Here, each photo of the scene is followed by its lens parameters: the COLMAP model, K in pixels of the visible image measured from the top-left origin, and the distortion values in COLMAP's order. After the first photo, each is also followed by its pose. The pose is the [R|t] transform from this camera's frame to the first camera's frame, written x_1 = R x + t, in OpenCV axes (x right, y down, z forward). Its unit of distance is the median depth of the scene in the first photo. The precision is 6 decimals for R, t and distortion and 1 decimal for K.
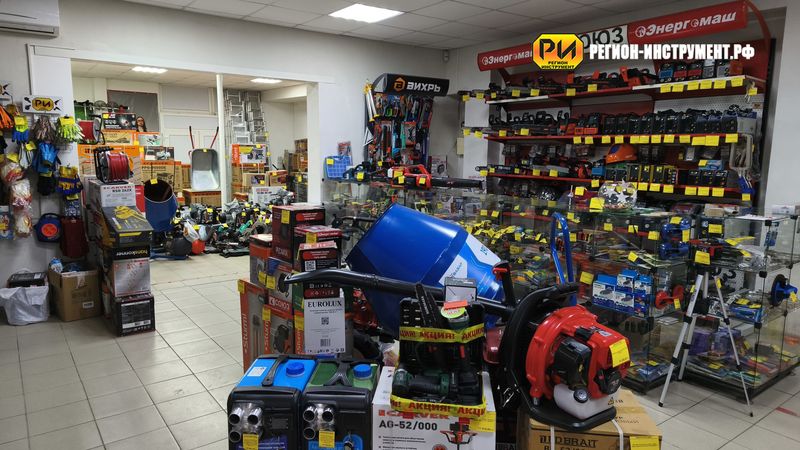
lens RADIAL K [[522.5, 0, 399.1], [0, 522.5, 226.9], [0, 0, 1]] dist [0.069226, -0.049698]
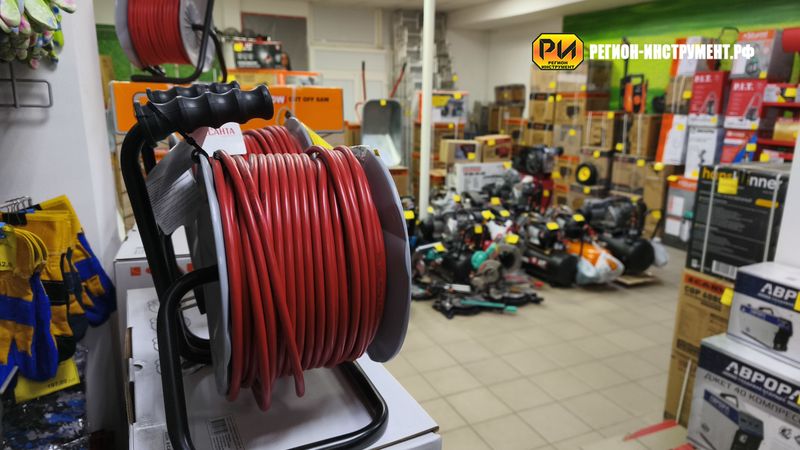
lens RADIAL K [[497.8, 0, 398.4], [0, 497.8, 192.6], [0, 0, 1]] dist [0.054612, -0.044704]
pose [[0.982629, 0.045132, -0.180011, -0.494528], [-0.037482, 0.998253, 0.045675, -0.137731], [0.181757, -0.038134, 0.982604, 0.873686]]
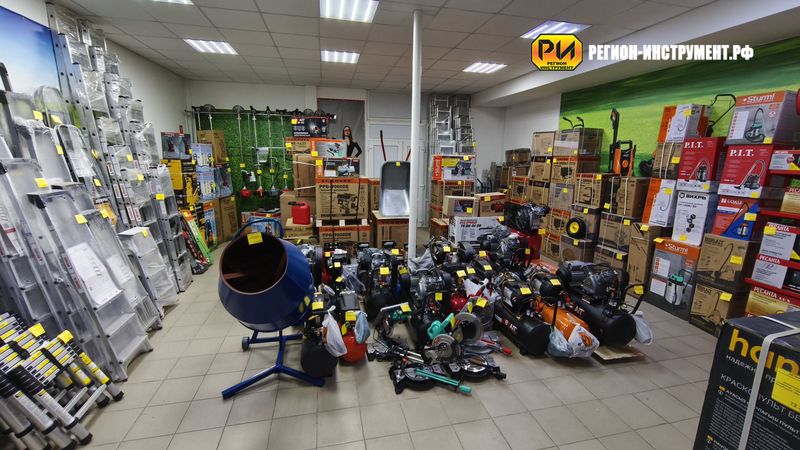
lens RADIAL K [[297.2, 0, 424.7], [0, 297.2, 207.2], [0, 0, 1]] dist [-0.006650, 0.000071]
pose [[0.935825, 0.072920, -0.344839, -0.373692], [-0.064985, 0.997289, 0.034531, -0.205547], [0.346422, -0.009905, 0.938026, 1.260596]]
